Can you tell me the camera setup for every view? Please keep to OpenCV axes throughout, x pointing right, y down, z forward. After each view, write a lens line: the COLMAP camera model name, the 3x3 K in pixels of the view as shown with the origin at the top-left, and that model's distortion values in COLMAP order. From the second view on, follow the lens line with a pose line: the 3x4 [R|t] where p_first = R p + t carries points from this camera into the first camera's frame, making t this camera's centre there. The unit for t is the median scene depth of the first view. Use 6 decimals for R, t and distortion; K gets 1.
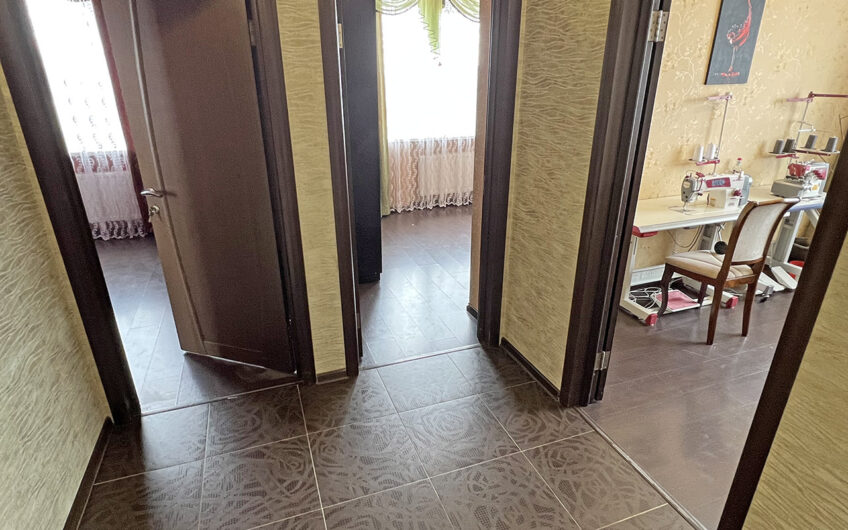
lens RADIAL K [[469.3, 0, 424.8], [0, 469.3, 274.3], [0, 0, 1]] dist [-0.005160, 0.001309]
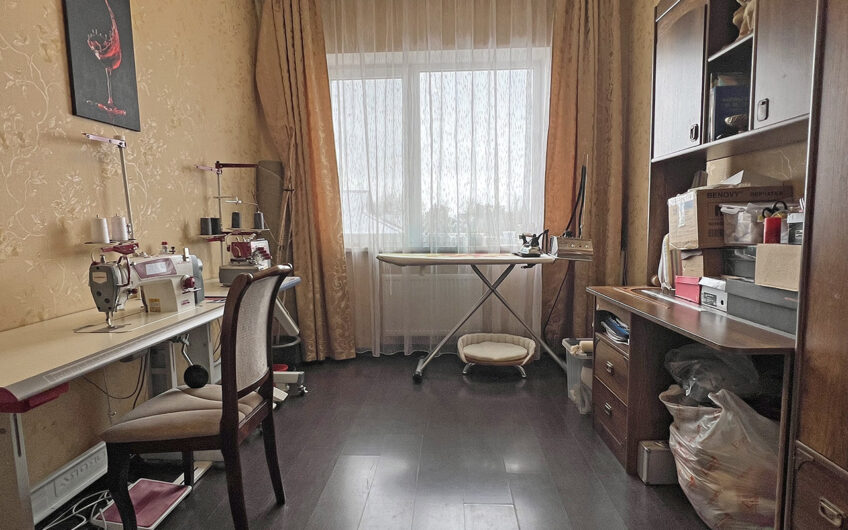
lens RADIAL K [[469.3, 0, 424.8], [0, 469.3, 274.3], [0, 0, 1]] dist [-0.005160, 0.001309]
pose [[0.395310, -0.102939, 0.912761, 0.226059], [0.363606, 0.930068, -0.052584, -0.039358], [-0.843517, 0.352672, 0.405095, 0.473888]]
